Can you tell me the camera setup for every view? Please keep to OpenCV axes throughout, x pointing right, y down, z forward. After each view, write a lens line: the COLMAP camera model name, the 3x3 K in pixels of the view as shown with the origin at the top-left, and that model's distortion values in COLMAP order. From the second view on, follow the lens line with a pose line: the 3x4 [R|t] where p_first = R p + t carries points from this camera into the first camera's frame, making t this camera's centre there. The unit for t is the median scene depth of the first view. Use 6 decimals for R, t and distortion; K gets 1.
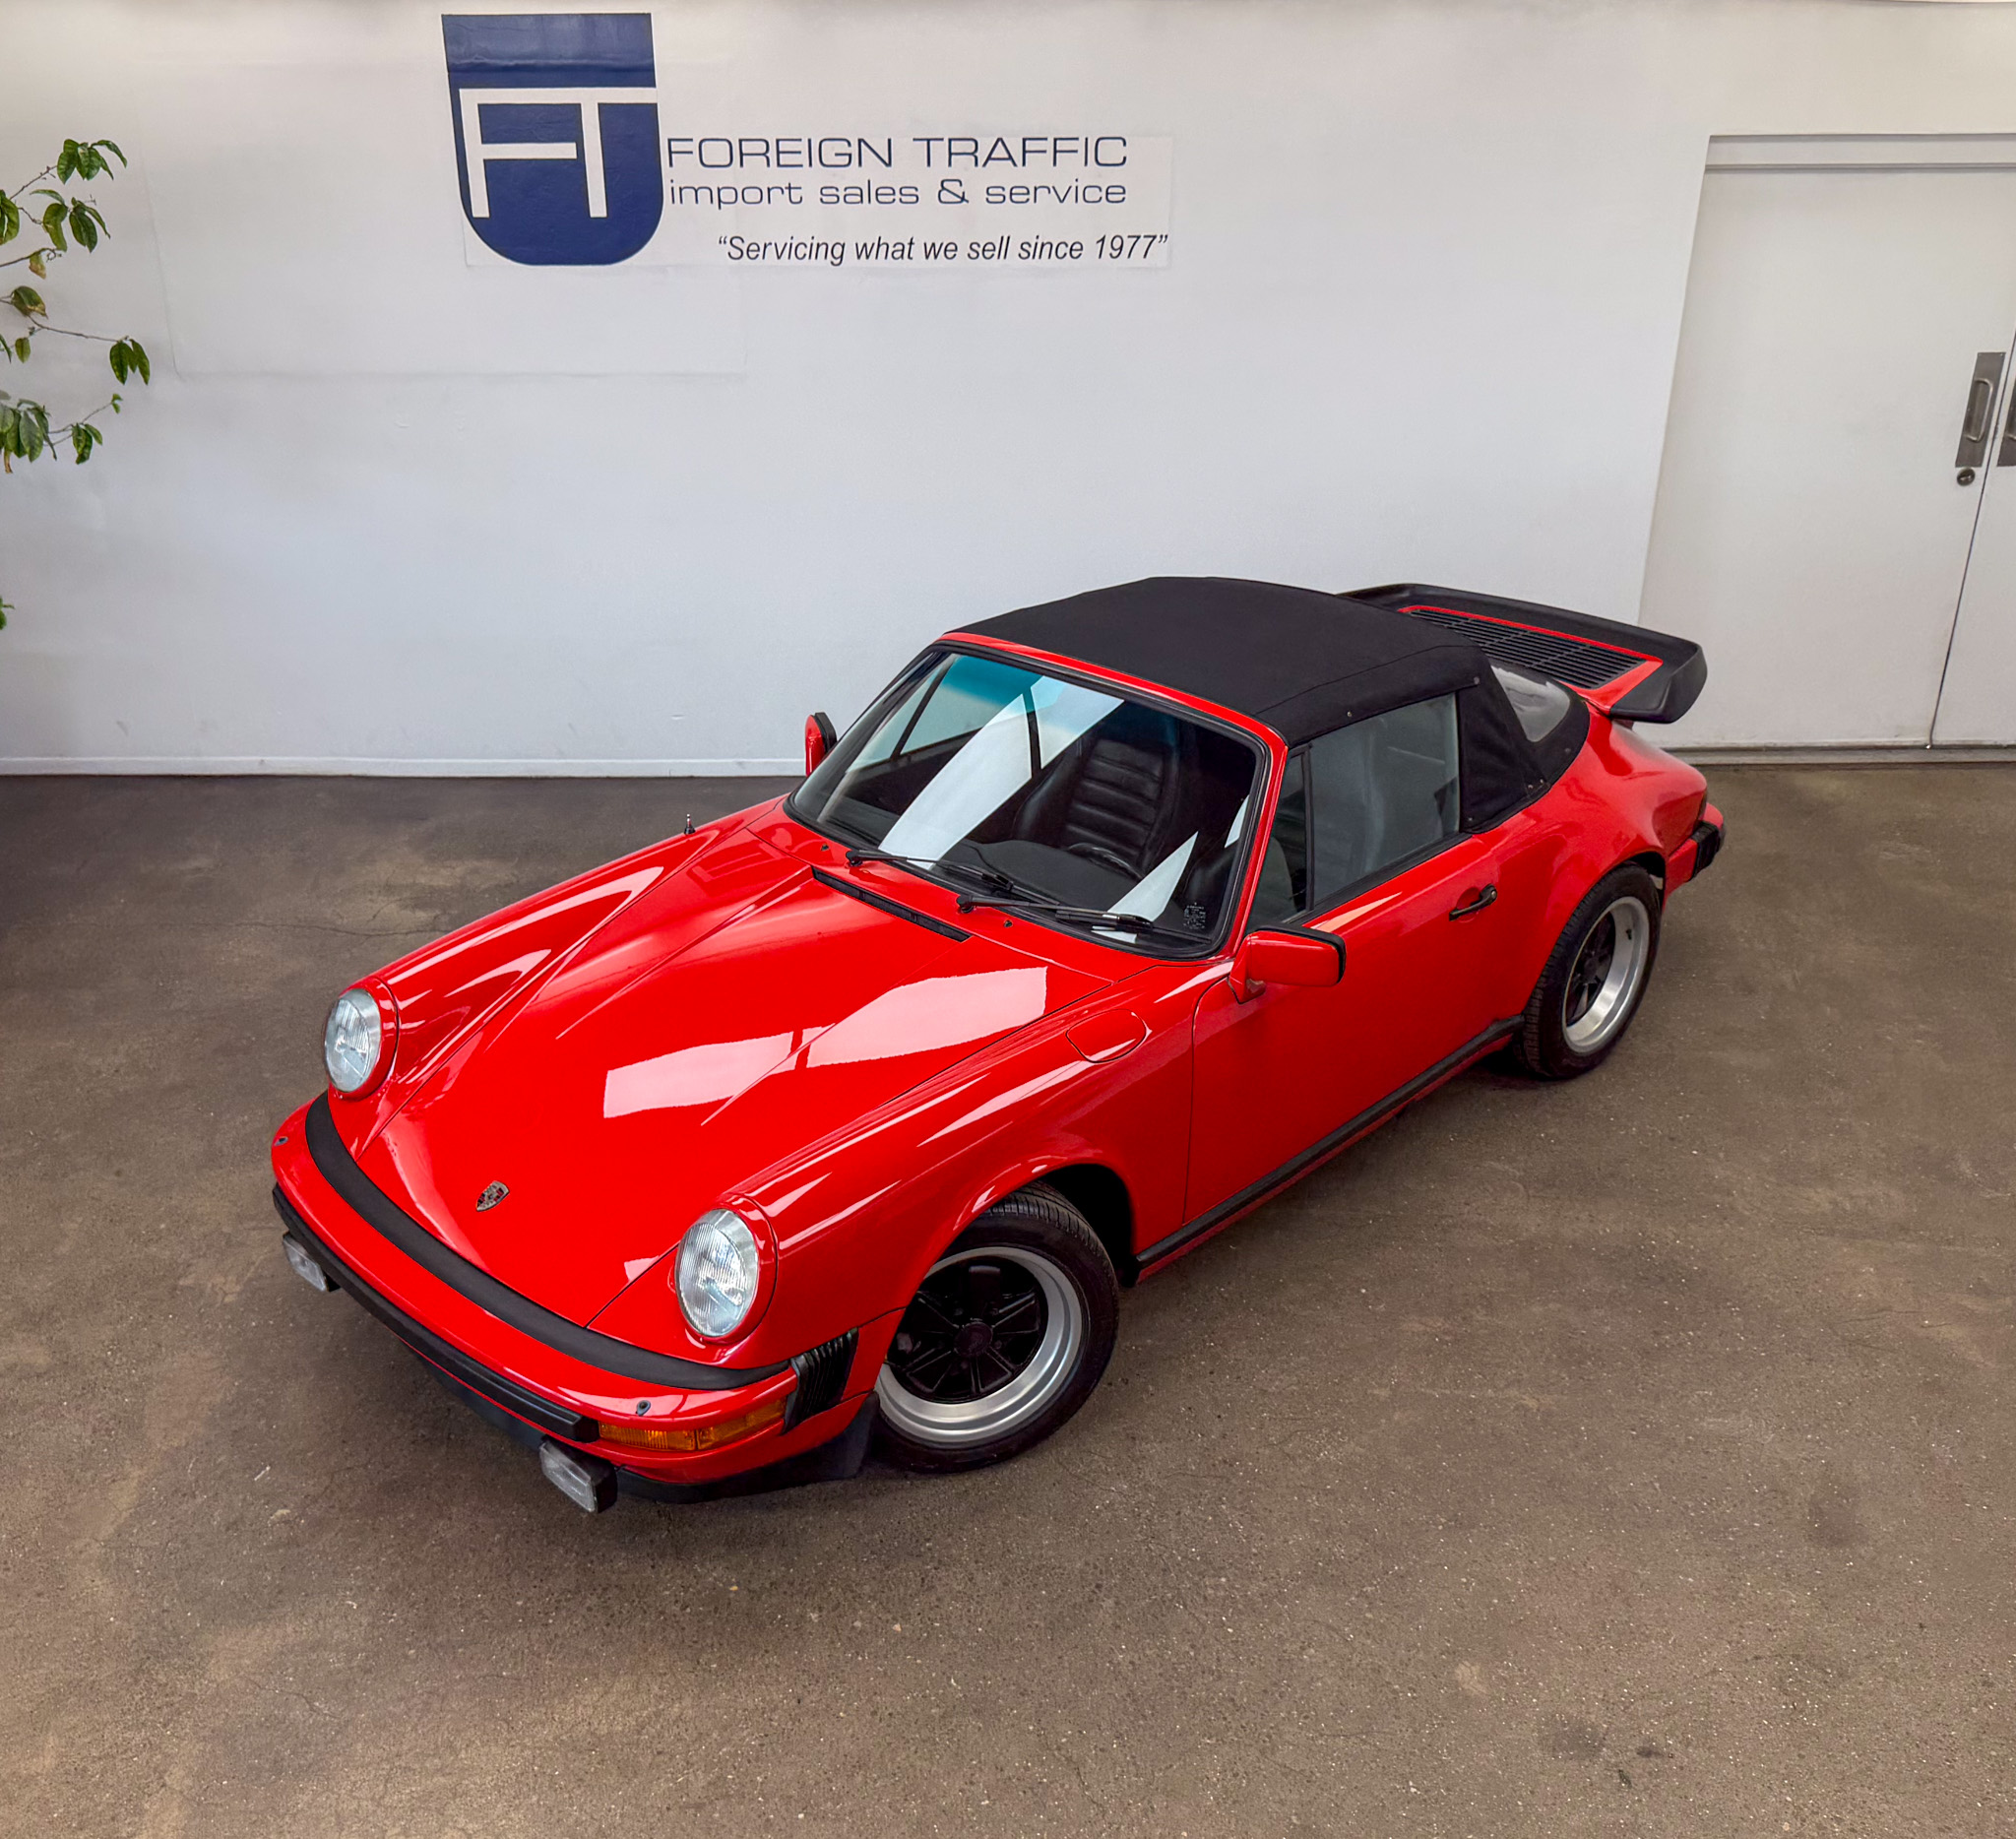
lens RADIAL K [[1895.9, 0, 972.2], [0, 1895.9, 943.8], [0, 0, 1]] dist [0.110672, -0.203881]
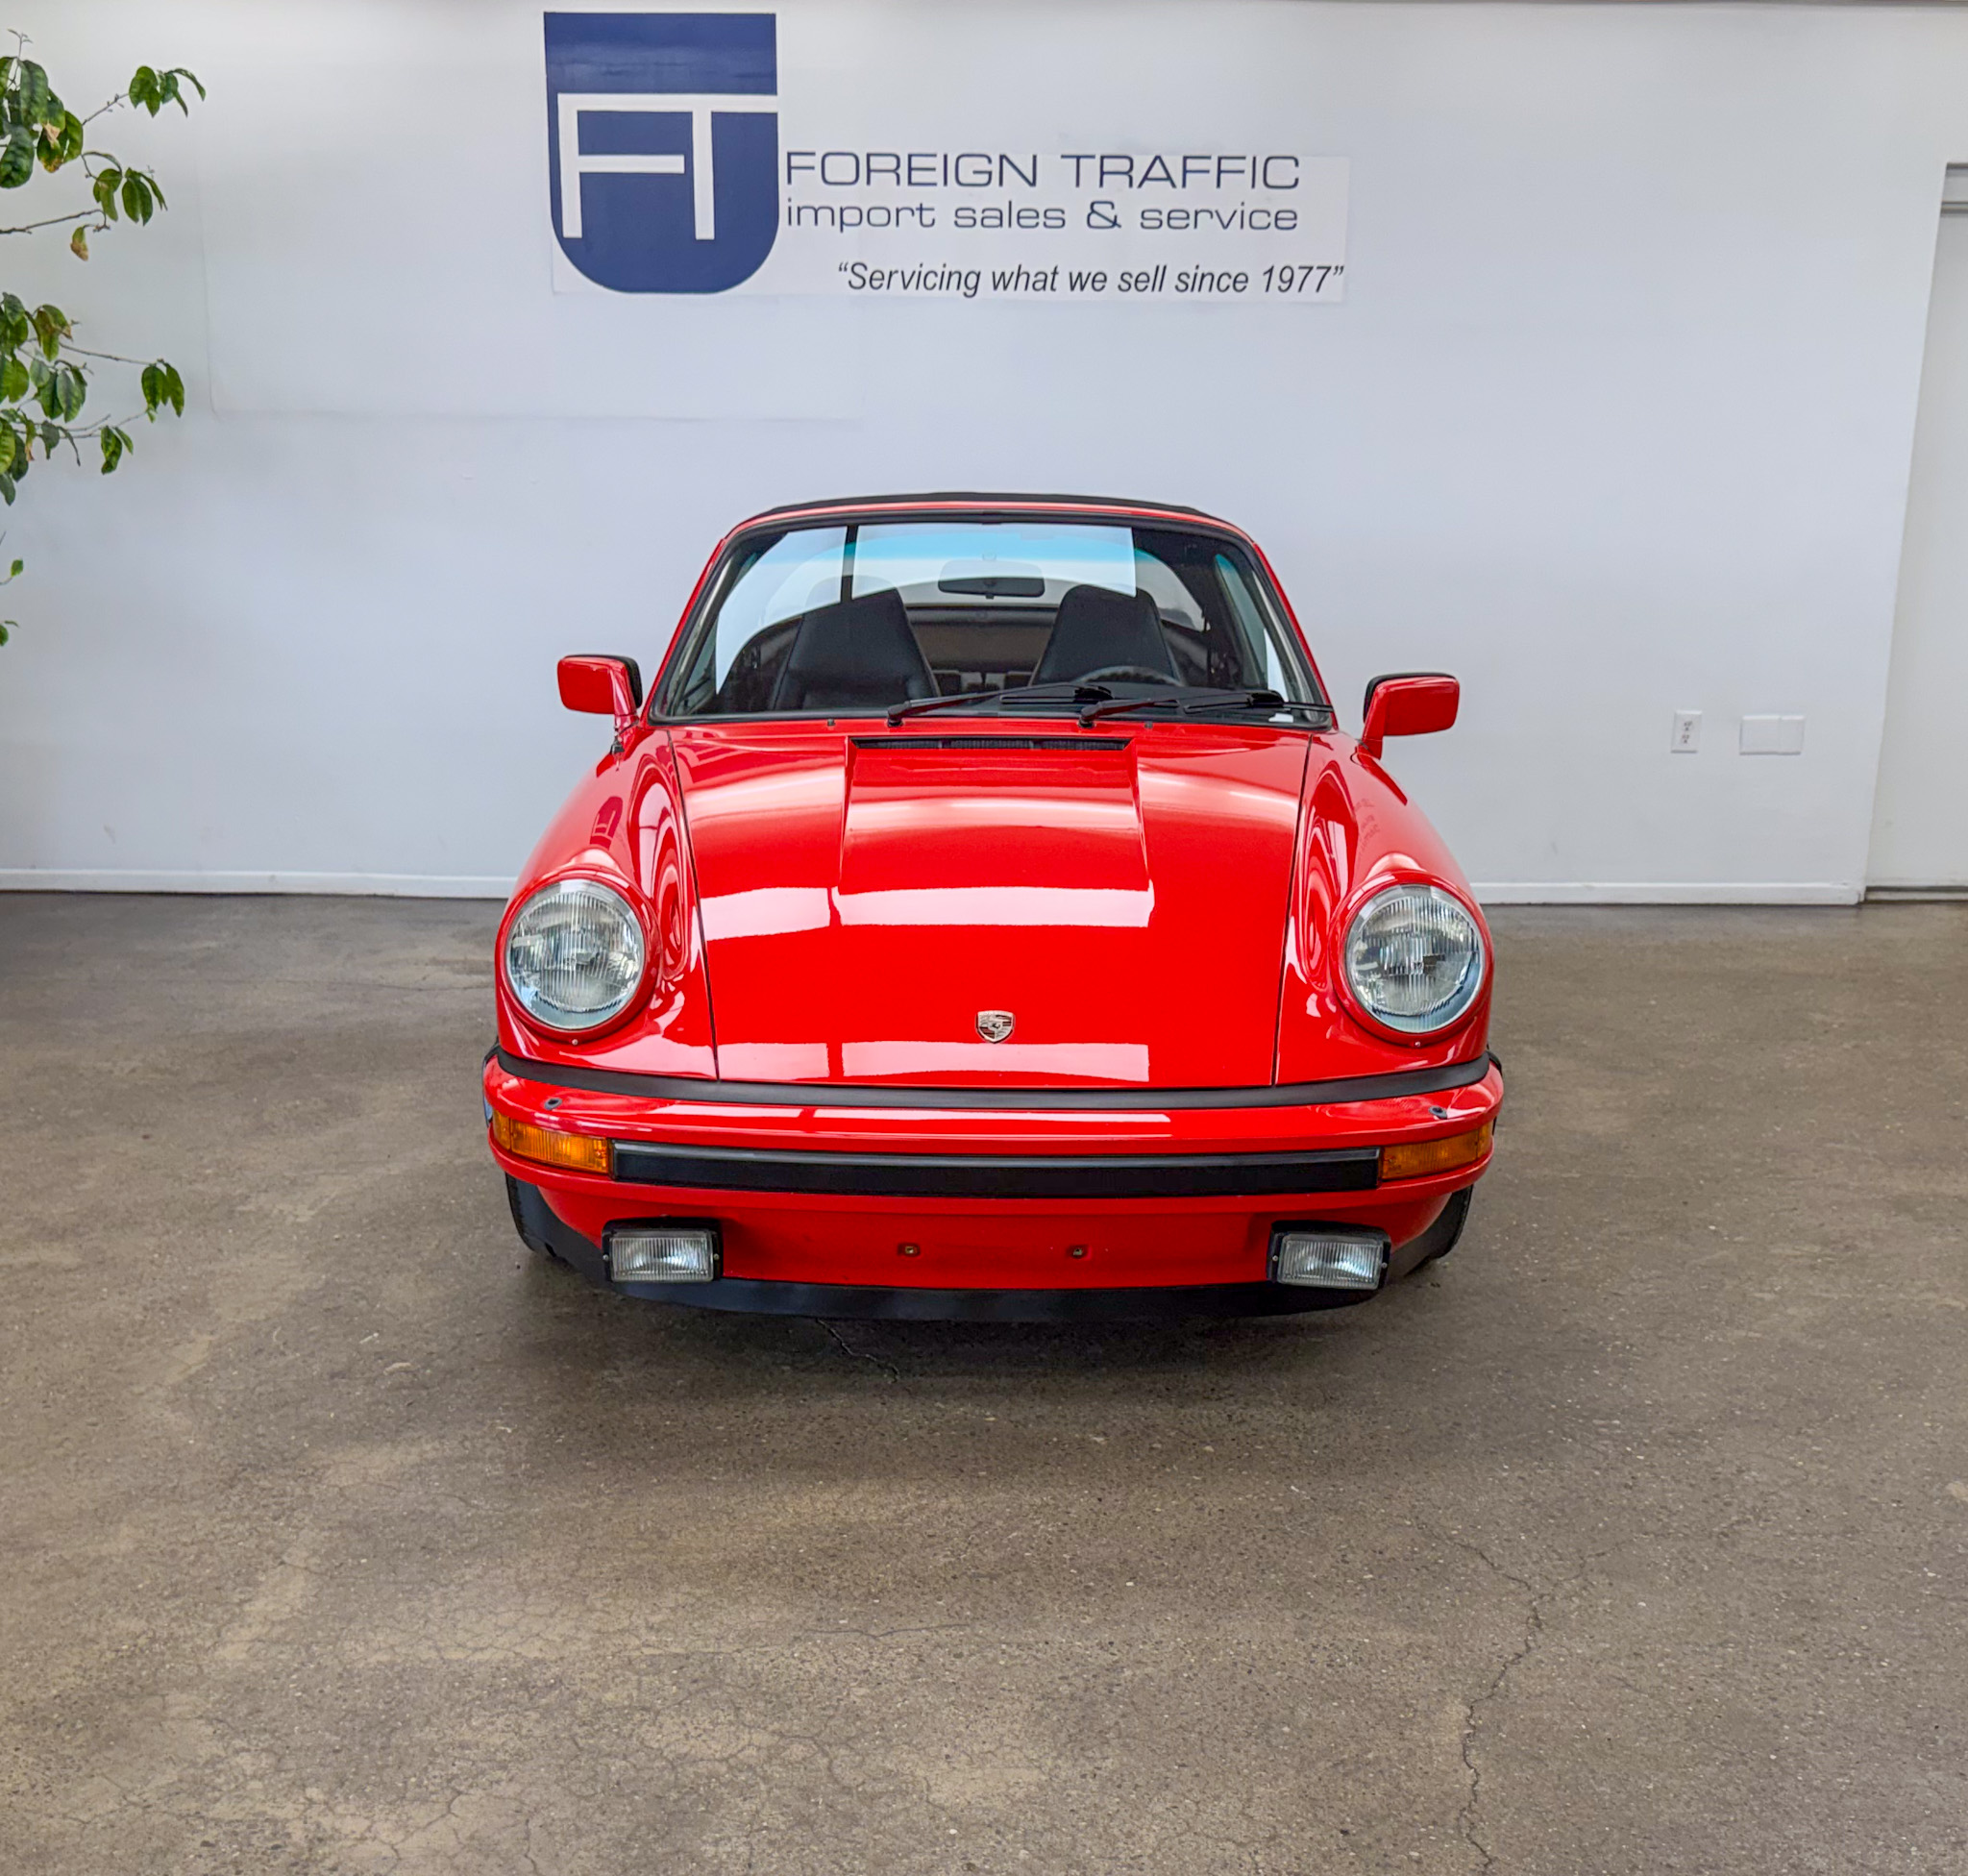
lens RADIAL K [[2196.9, 0, 979.6], [0, 2196.9, 1100.8], [0, 0, 1]] dist [0.177377, -0.368224]
pose [[0.999918, 0.008716, 0.009334, -0.074396], [-0.006971, 0.984910, -0.172929, 0.195561], [-0.010700, 0.172850, 0.984890, 0.046916]]
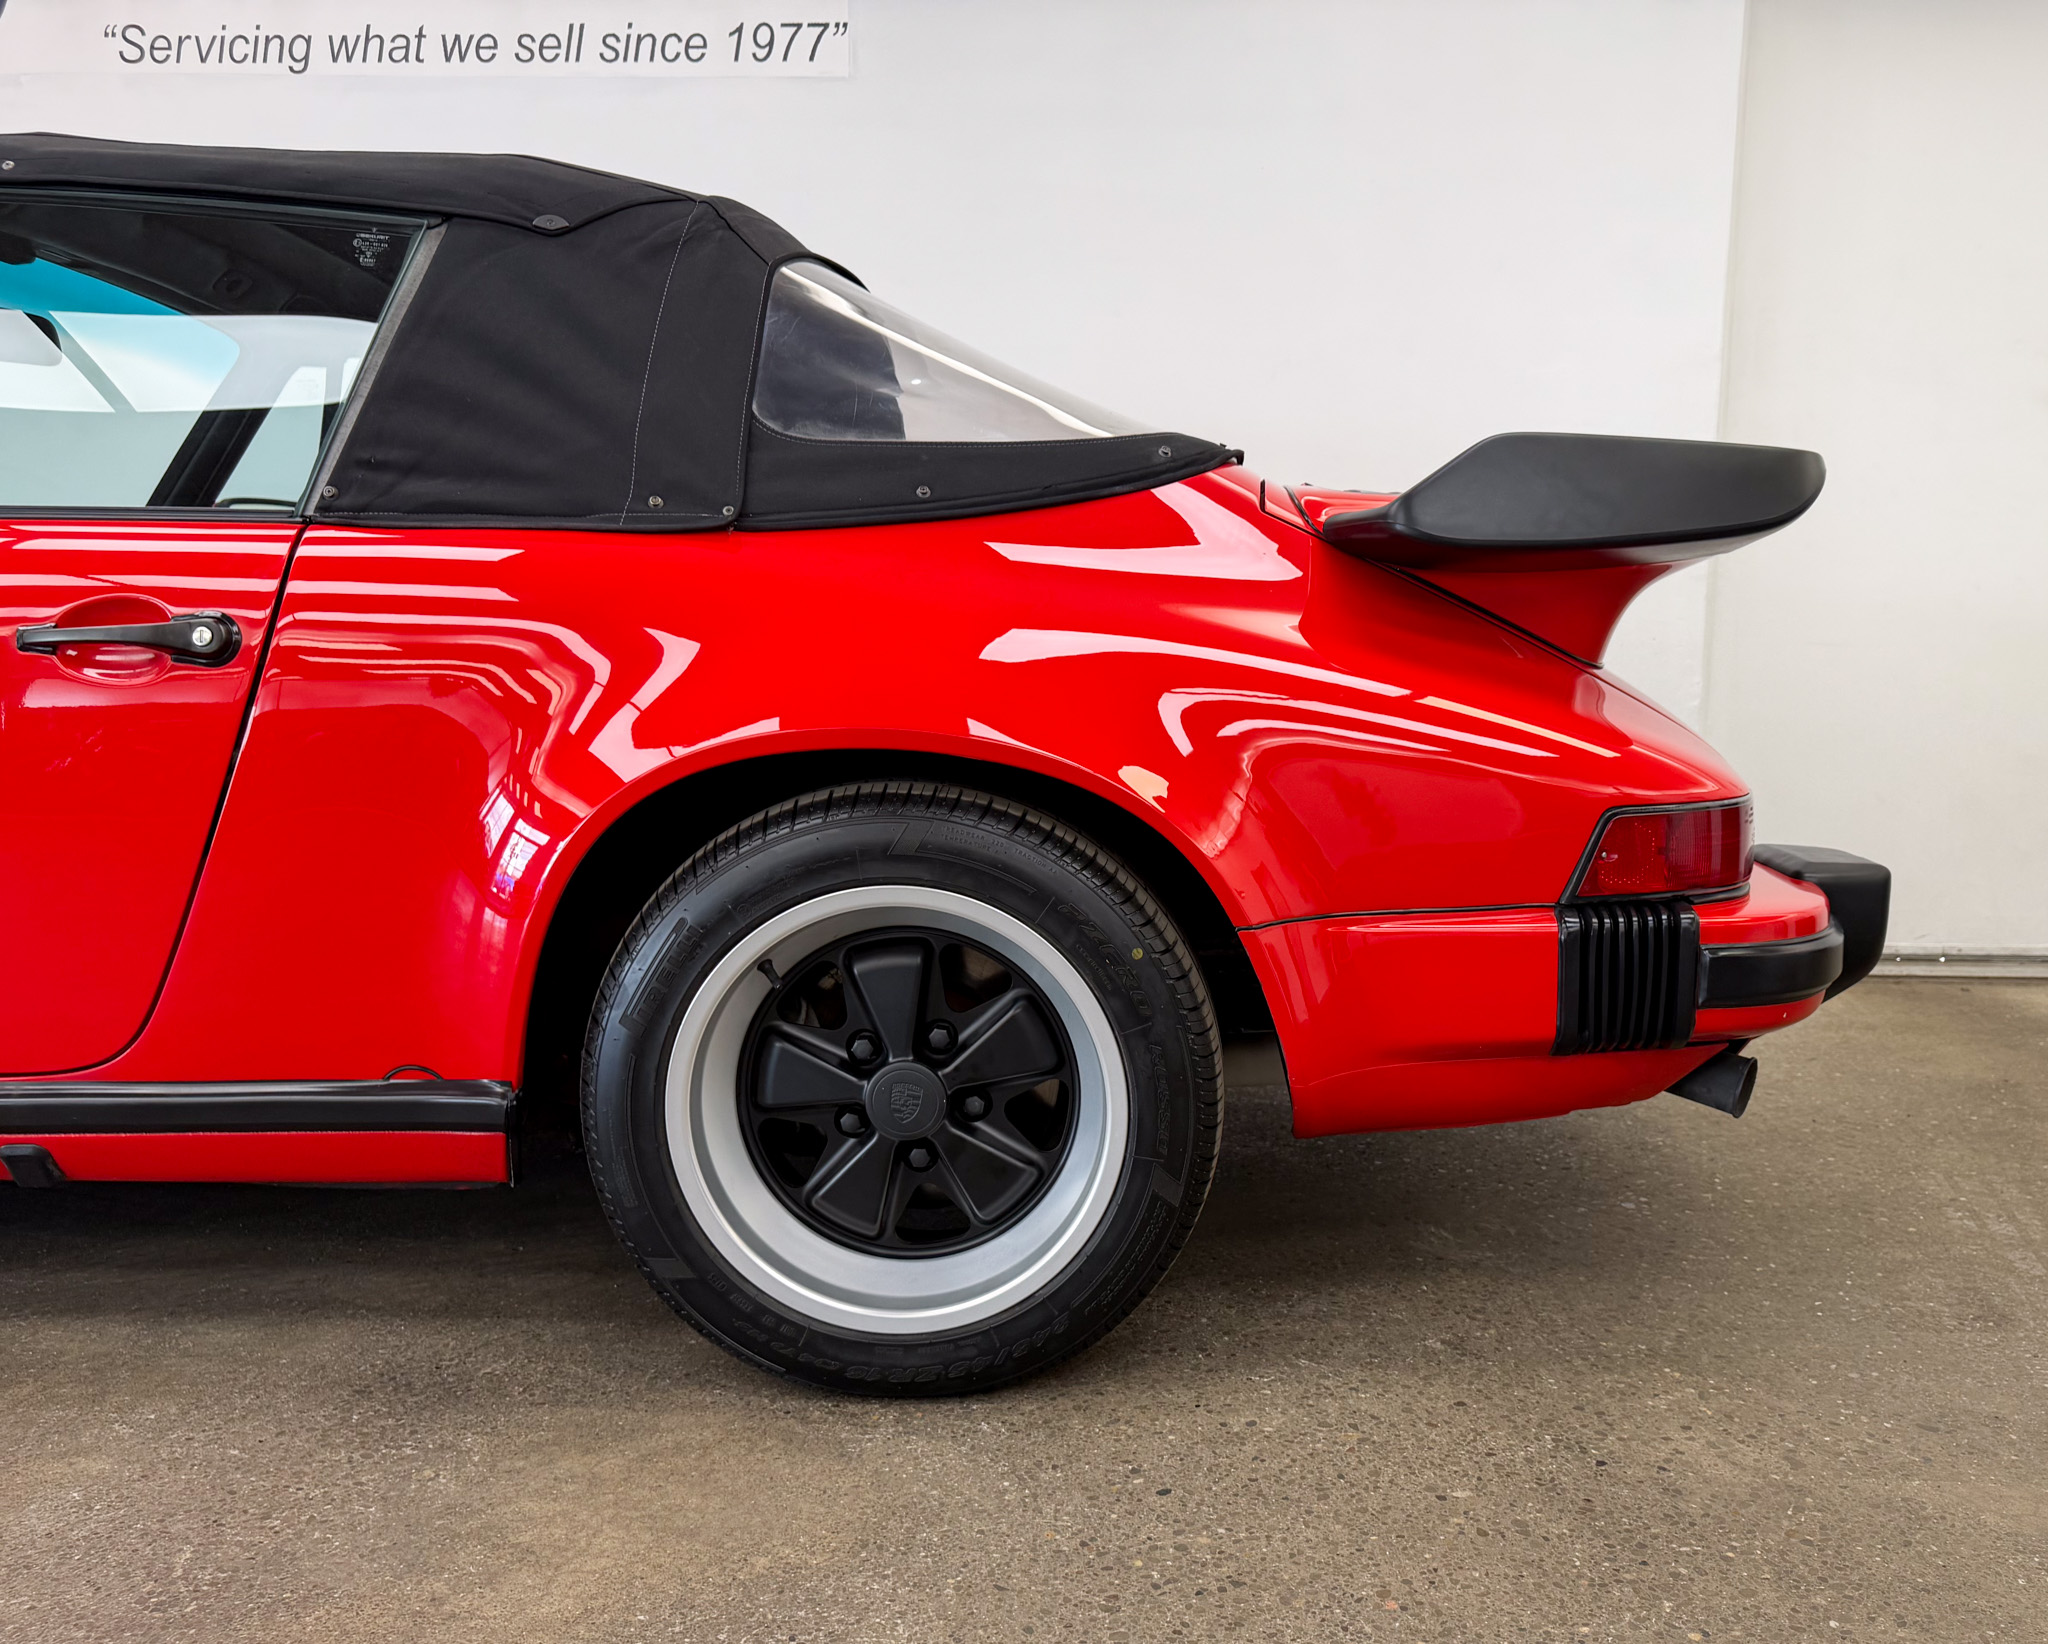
lens RADIAL K [[1724.5, 0, 1126.3], [0, 1724.5, 933.7], [0, 0, 1]] dist [0.009877, -0.010461]
pose [[0.999263, 0.016747, -0.034535, 0.214432], [-0.025057, 0.966231, -0.256458, 0.037264], [0.029073, 0.257134, 0.965938, 0.569207]]
